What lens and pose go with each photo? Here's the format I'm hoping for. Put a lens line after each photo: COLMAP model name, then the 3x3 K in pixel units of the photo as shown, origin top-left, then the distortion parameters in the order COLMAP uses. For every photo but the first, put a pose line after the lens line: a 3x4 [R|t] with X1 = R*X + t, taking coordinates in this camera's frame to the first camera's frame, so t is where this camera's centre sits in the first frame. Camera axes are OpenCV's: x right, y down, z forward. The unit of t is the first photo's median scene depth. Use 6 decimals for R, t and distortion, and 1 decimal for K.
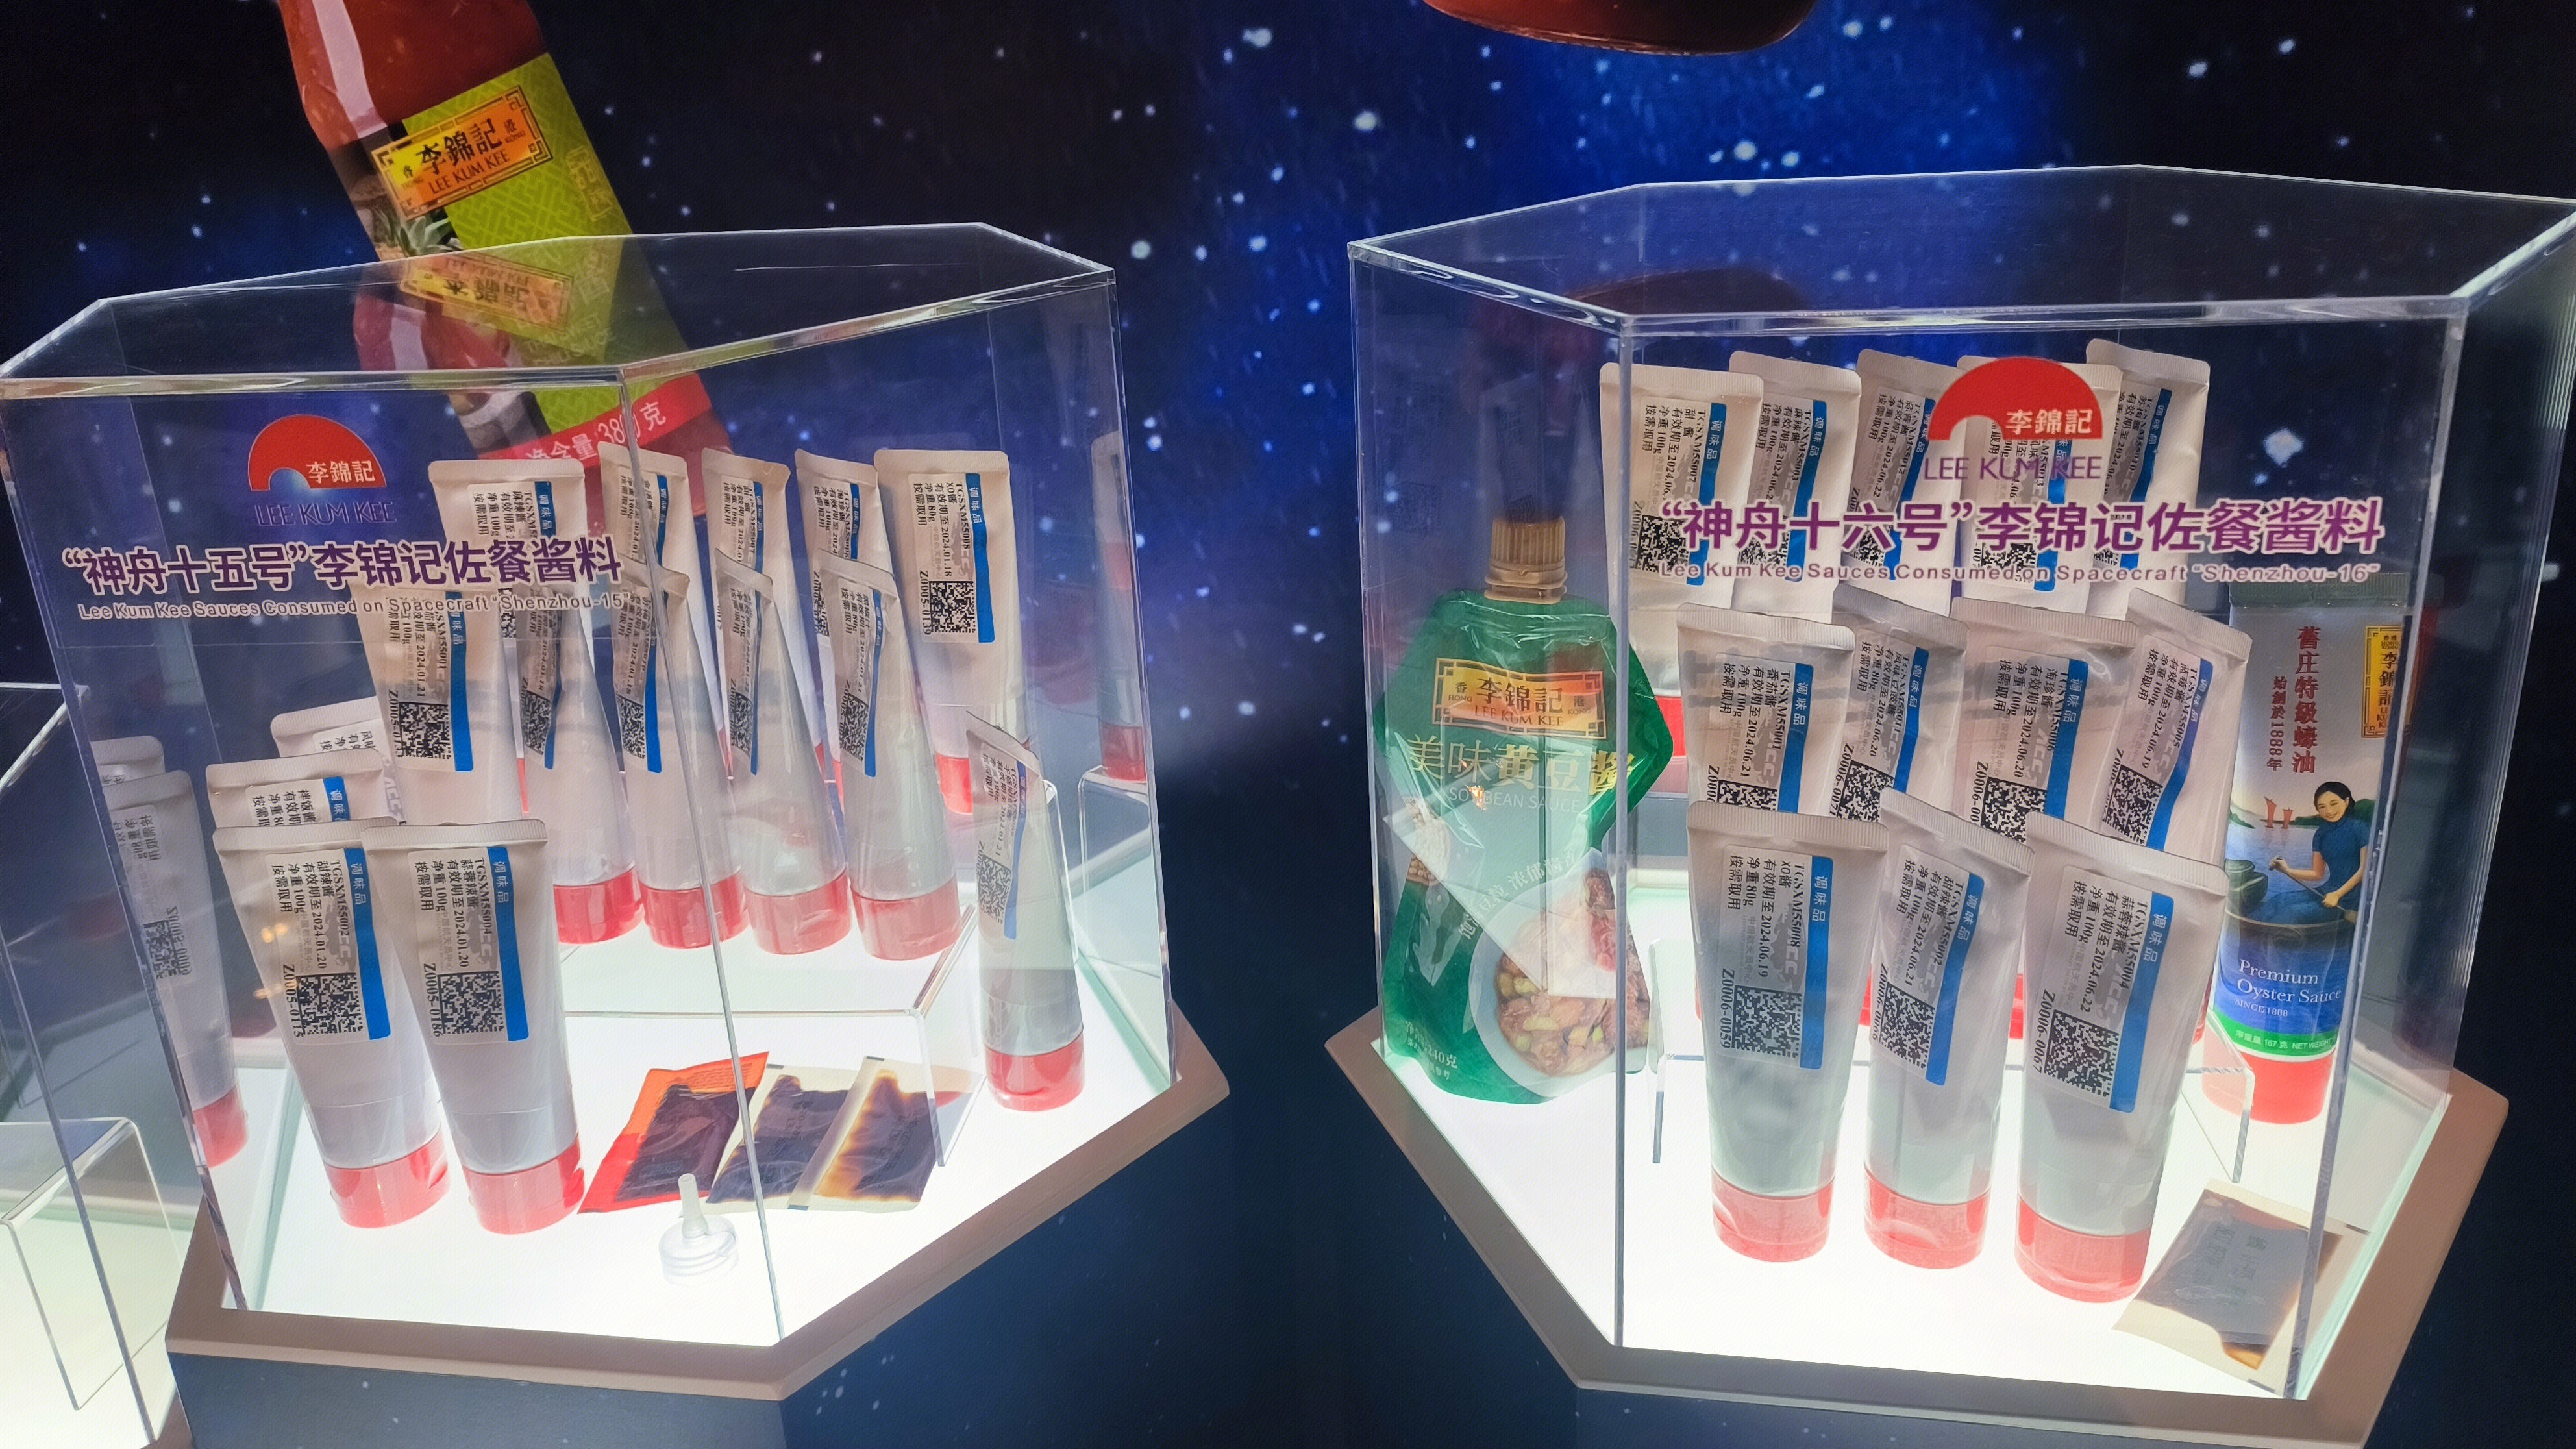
lens RADIAL K [[1997.7, 0, 1291.3], [0, 1997.7, 714.6], [0, 0, 1]] dist [0.021482, -0.005268]
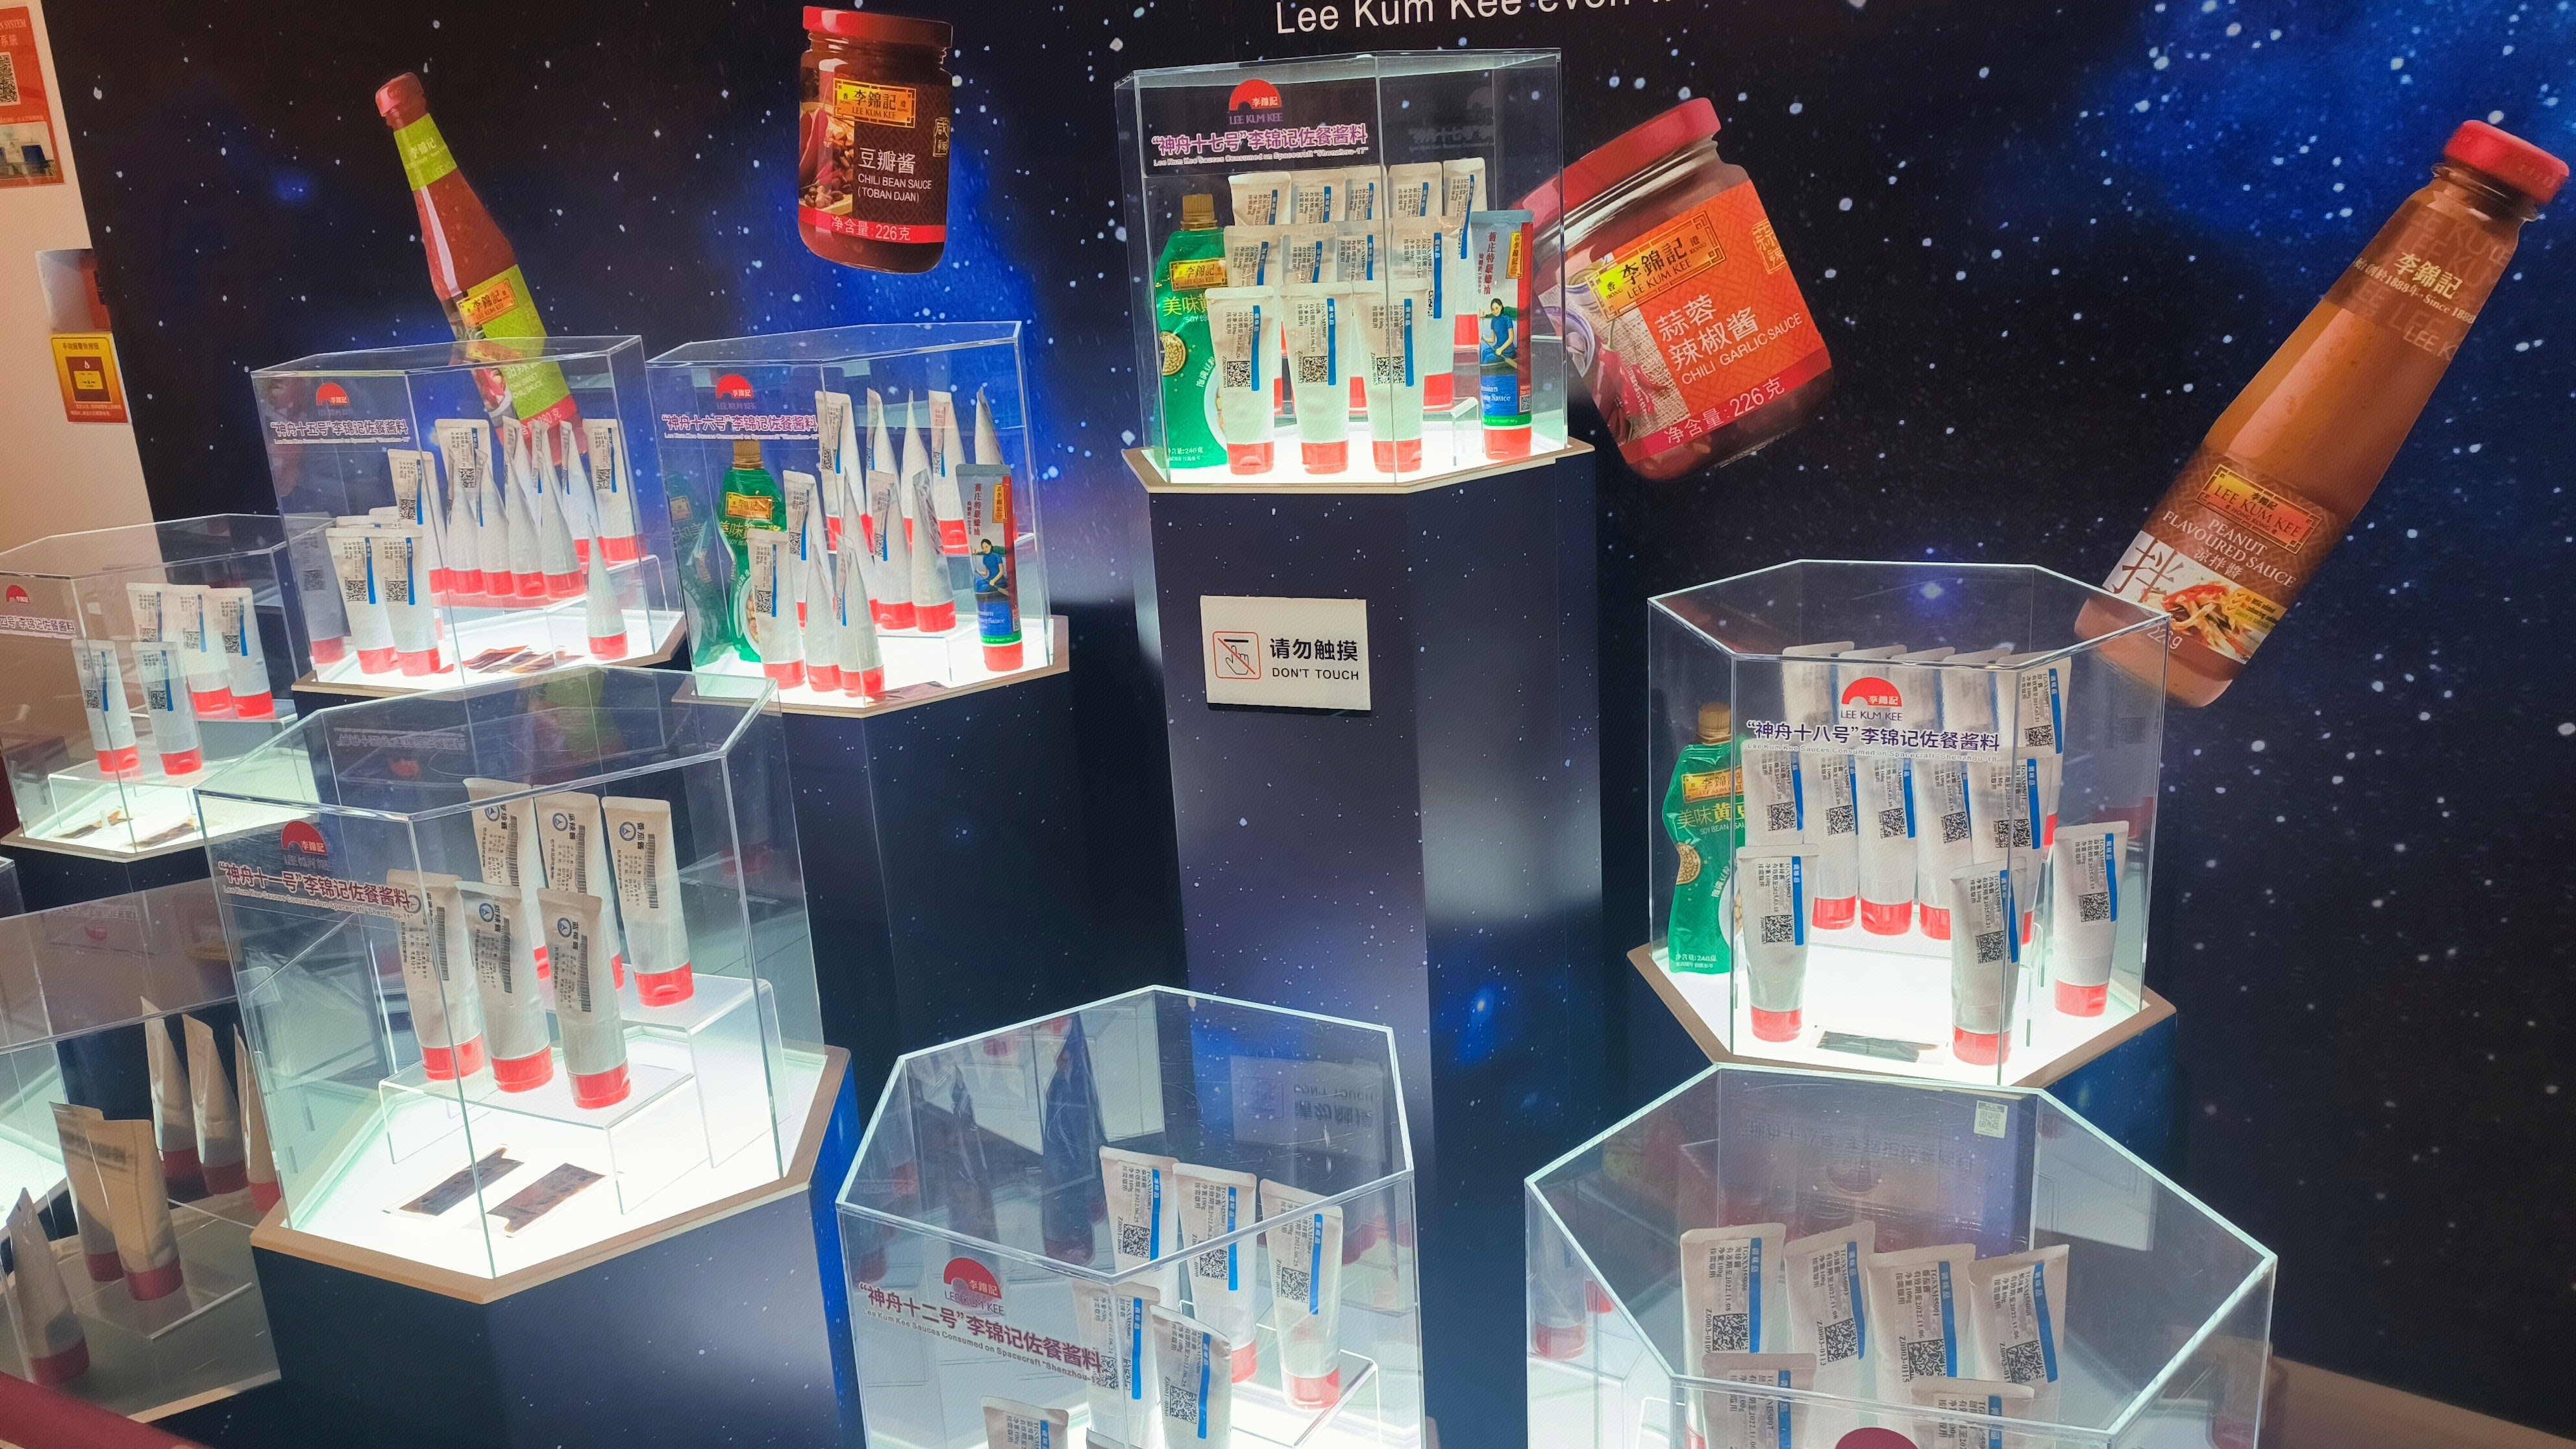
lens RADIAL K [[1997.7, 0, 1284.8], [0, 1997.7, 731.3], [0, 0, 1]] dist [0.021482, -0.005268]
pose [[0.976147, 0.058914, -0.208965, 1.198991], [-0.069501, 0.996625, -0.043682, 0.310524], [0.205686, 0.057163, 0.976947, -1.288683]]
